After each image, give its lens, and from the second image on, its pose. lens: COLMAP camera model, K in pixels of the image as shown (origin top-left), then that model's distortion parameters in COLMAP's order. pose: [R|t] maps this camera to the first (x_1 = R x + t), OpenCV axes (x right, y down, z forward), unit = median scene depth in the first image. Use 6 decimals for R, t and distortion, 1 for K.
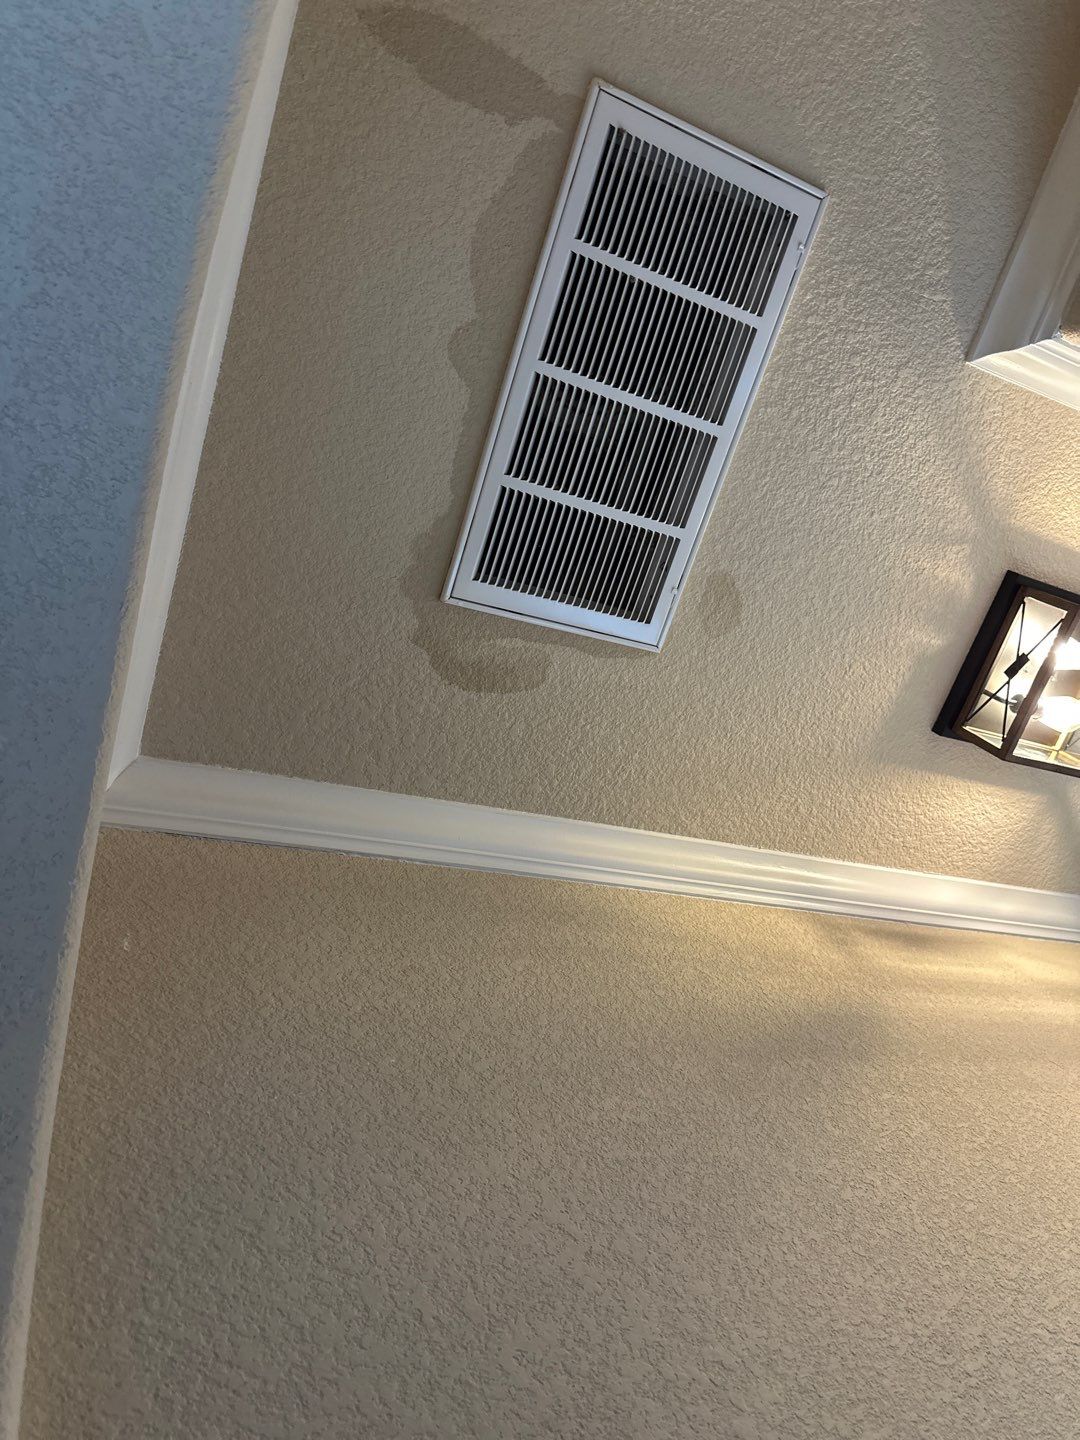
lens RADIAL K [[1009.4, 0, 531.4], [0, 1009.4, 721.8], [0, 0, 1]] dist [0.131396, -0.204094]
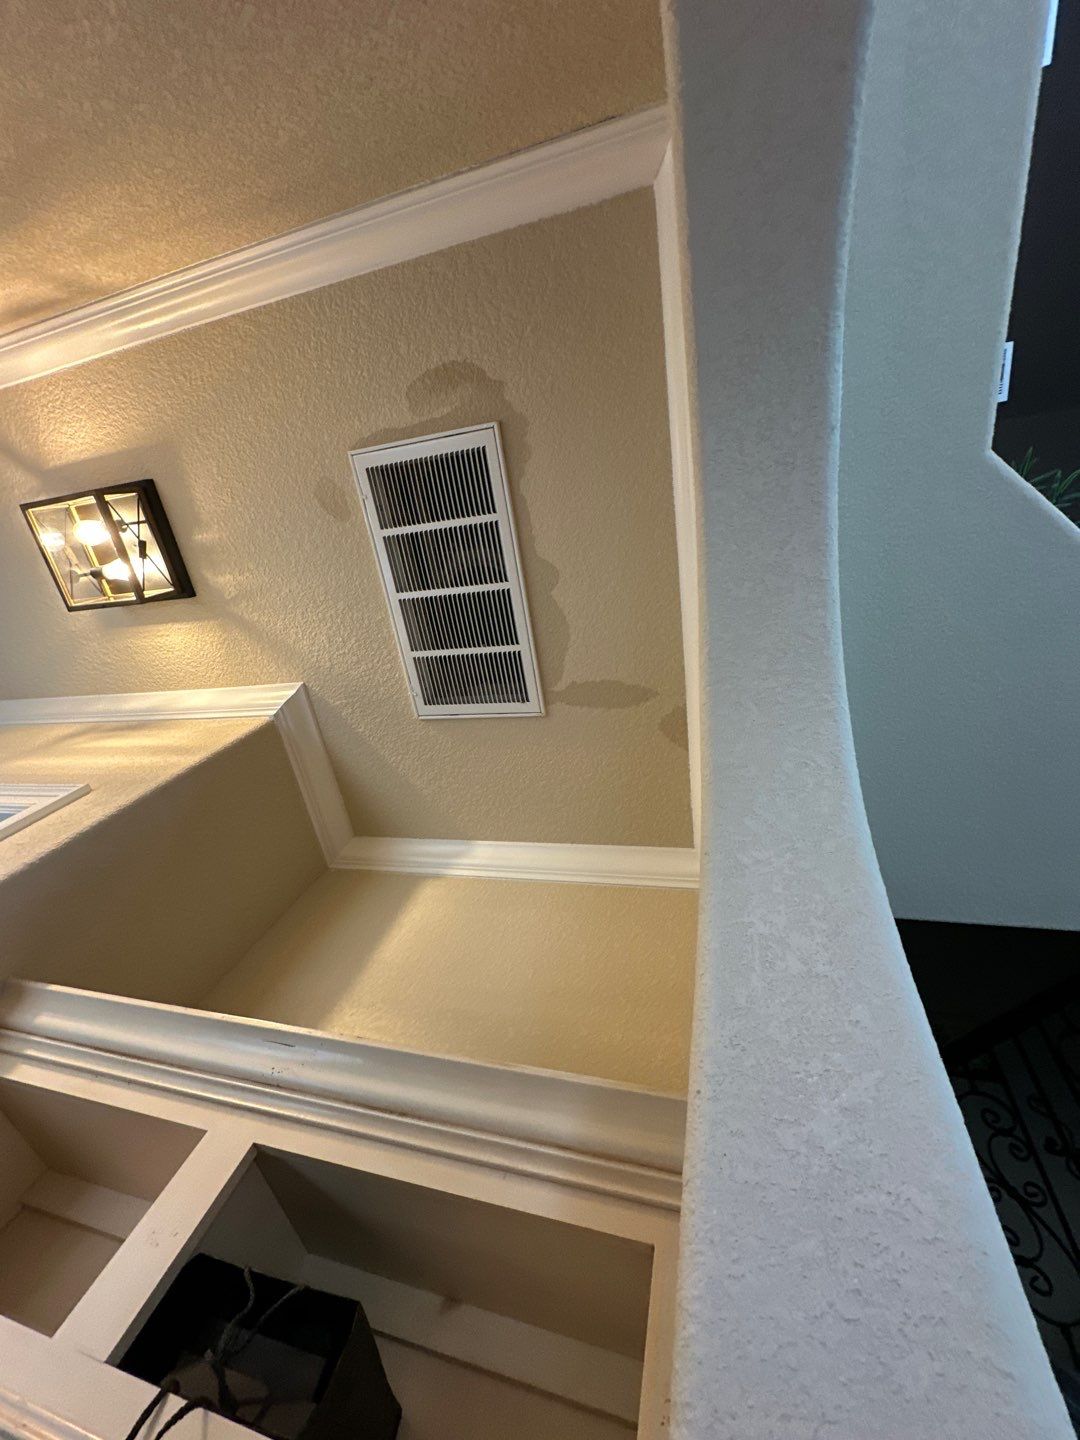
lens RADIAL K [[577.7, 0, 542.0], [0, 577.7, 718.1], [0, 0, 1]] dist [-0.001589, 0.000396]
pose [[-0.892825, 0.436686, 0.110311, -0.047463], [-0.403695, -0.667258, -0.625937, 0.085002], [-0.199732, -0.603384, 0.772033, 0.077549]]
